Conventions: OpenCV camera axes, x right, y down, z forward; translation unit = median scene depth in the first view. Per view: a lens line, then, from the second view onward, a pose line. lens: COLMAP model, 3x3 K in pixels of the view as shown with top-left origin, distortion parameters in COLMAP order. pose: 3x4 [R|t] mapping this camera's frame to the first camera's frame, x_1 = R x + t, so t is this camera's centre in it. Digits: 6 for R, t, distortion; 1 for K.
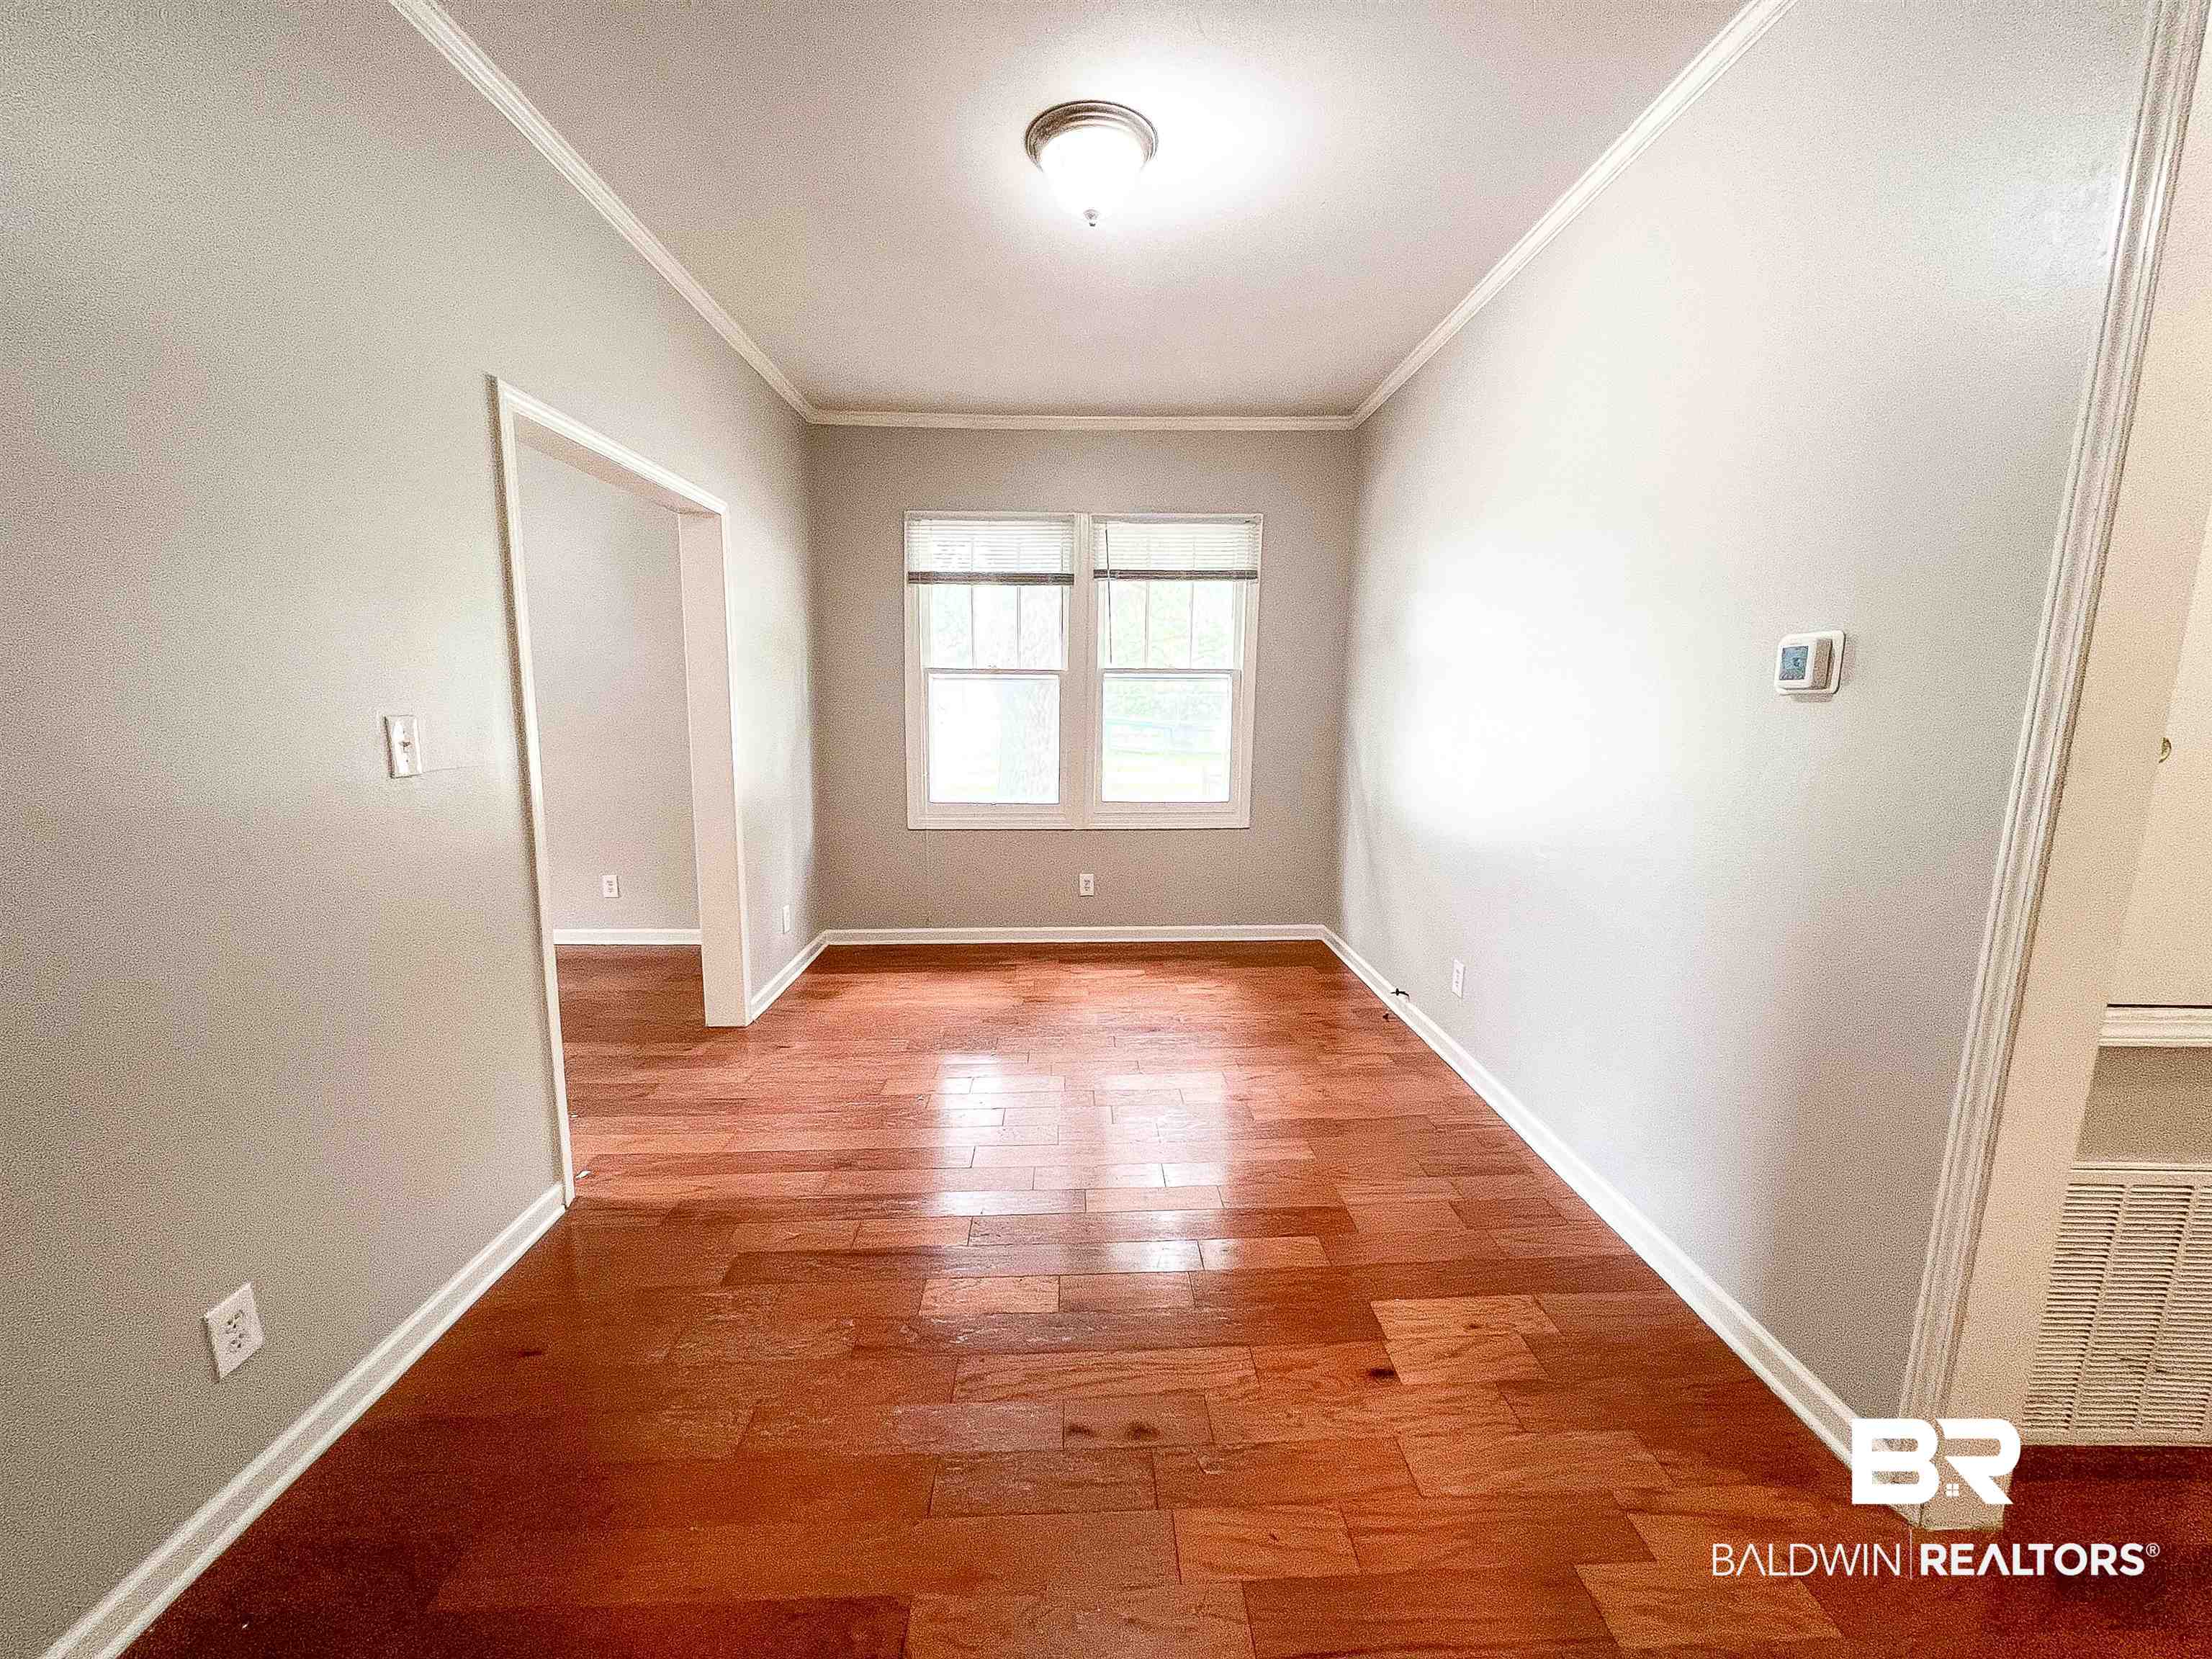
lens RADIAL K [[879.8, 0, 1107.9], [0, 879.8, 820.5], [0, 0, 1]] dist [-0.000273, 0.000012]
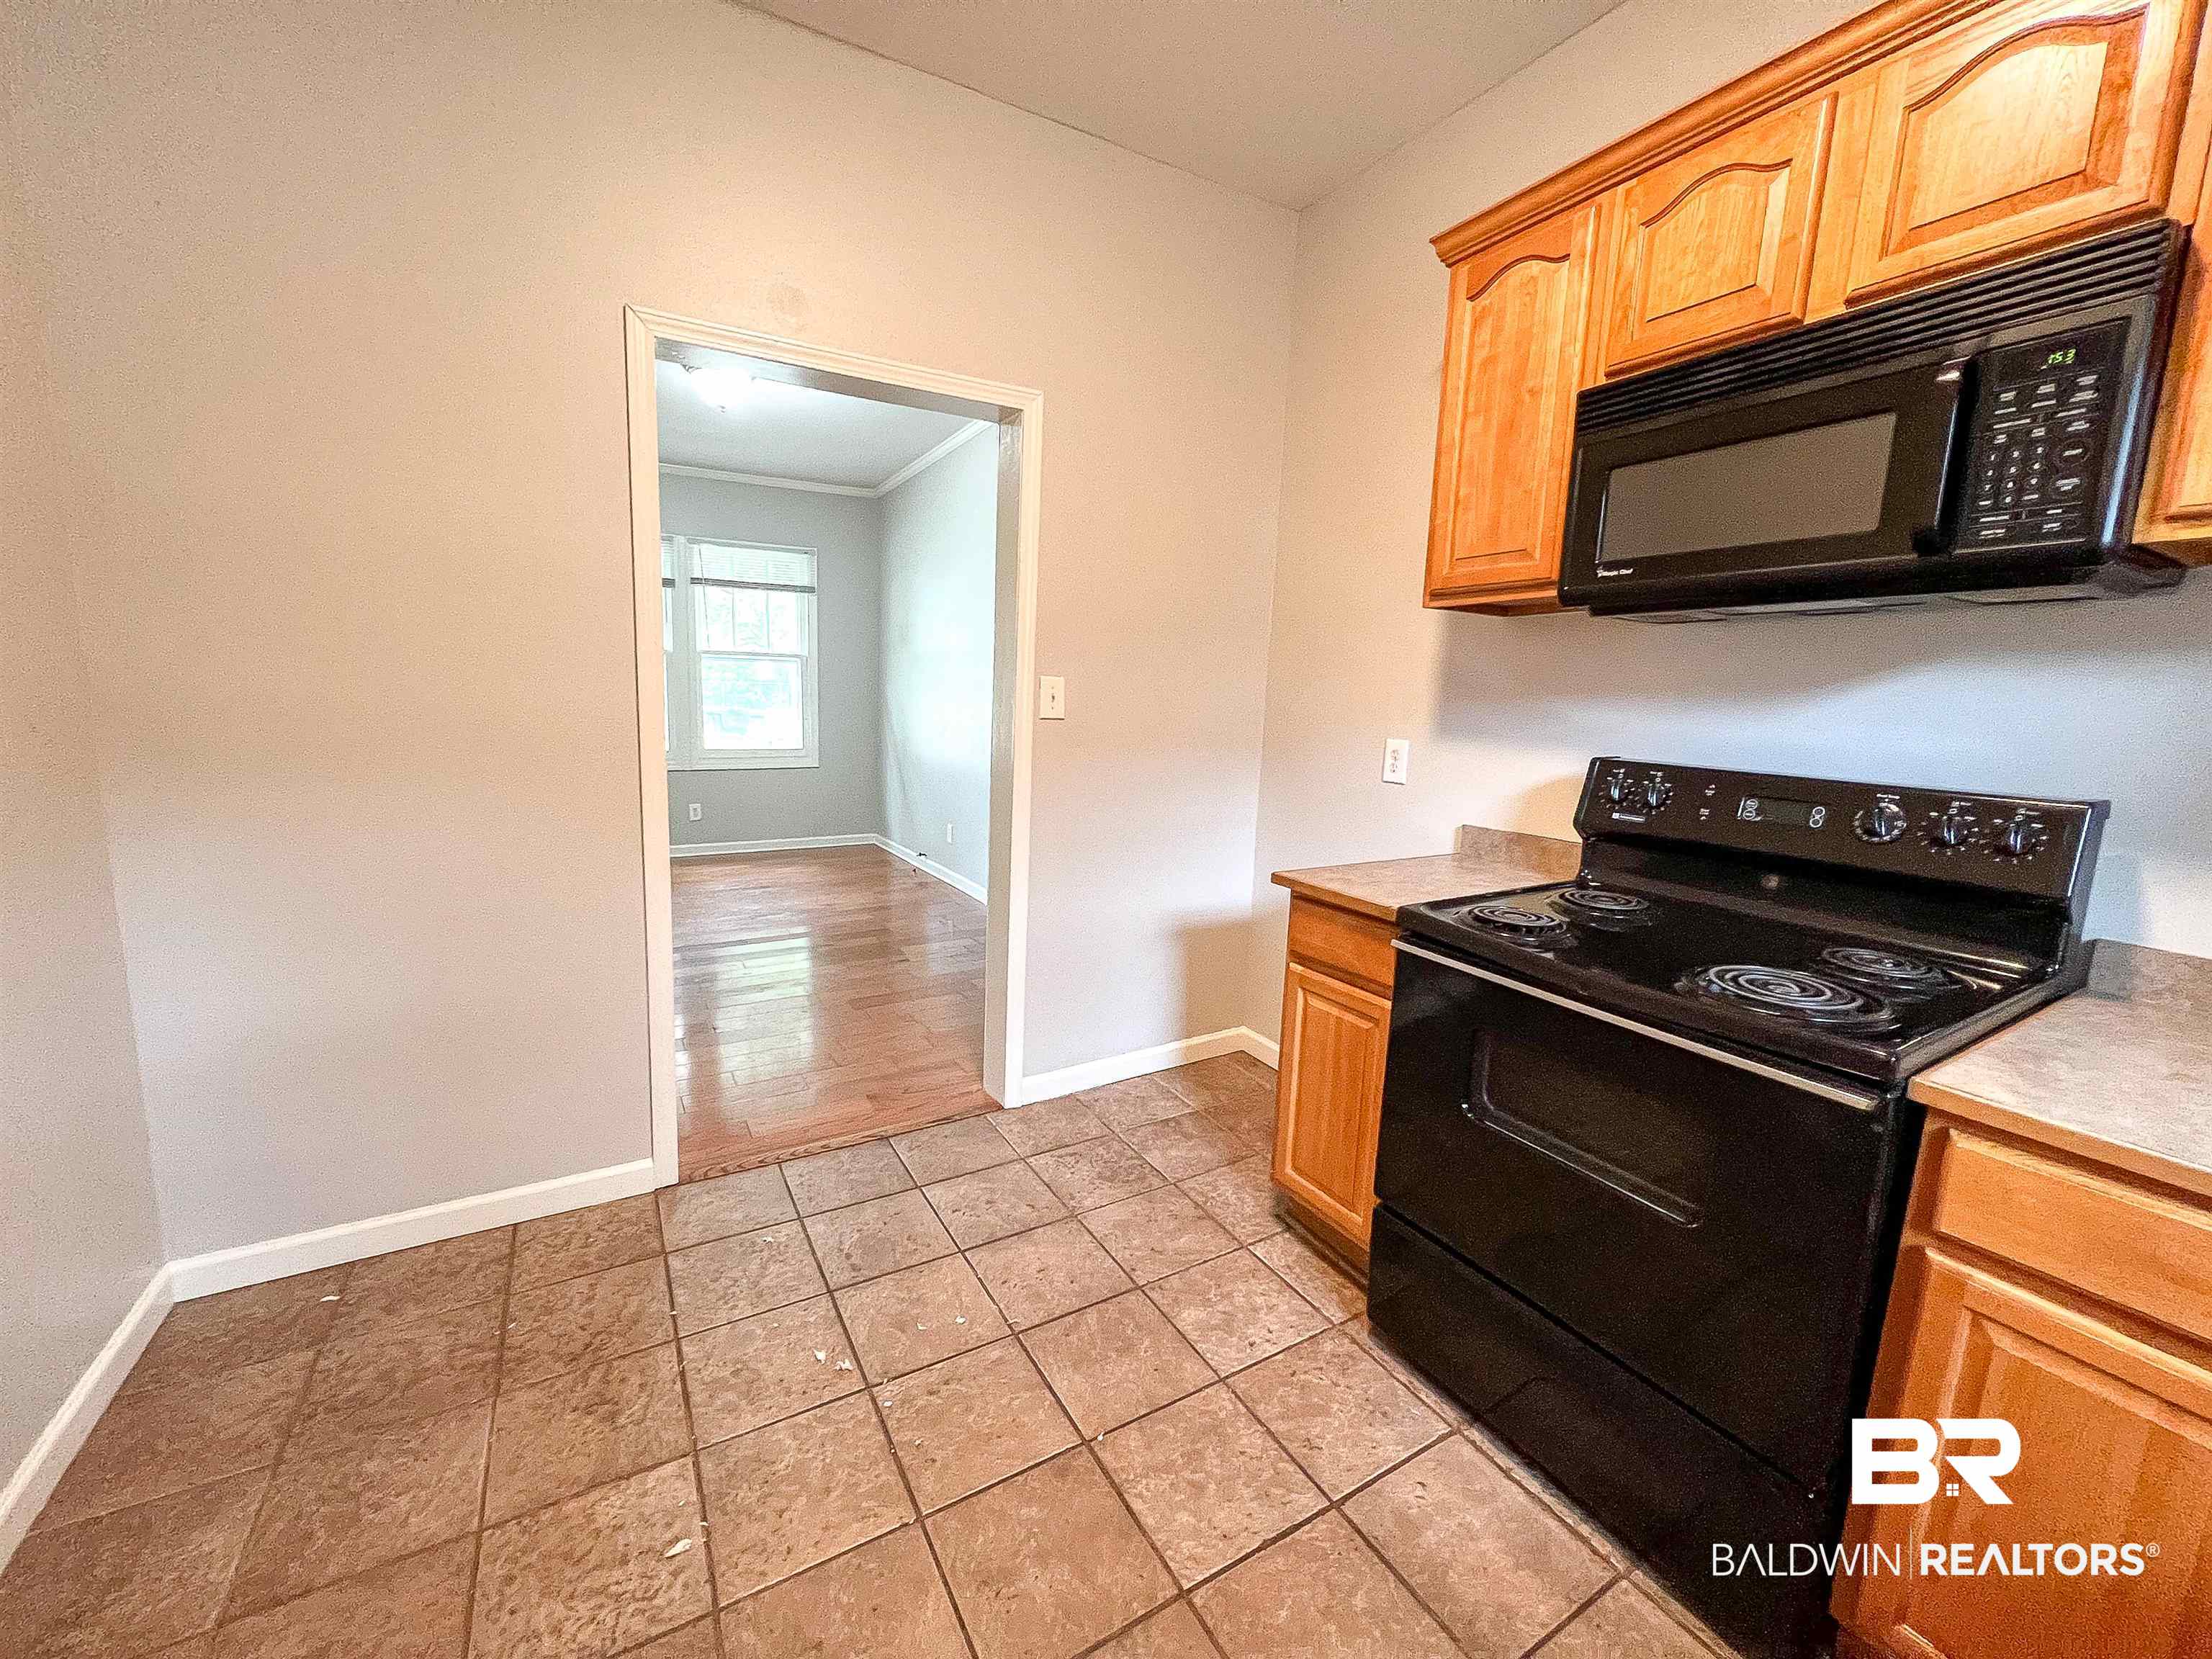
lens RADIAL K [[879.8, 0, 1105.0], [0, 879.8, 823.3], [0, 0, 1]] dist [-0.000273, 0.000012]
pose [[0.886857, -0.044903, 0.459857, -0.089017], [0.055255, 0.998431, -0.009071, 0.141530], [-0.458728, 0.033454, 0.887947, -0.485188]]
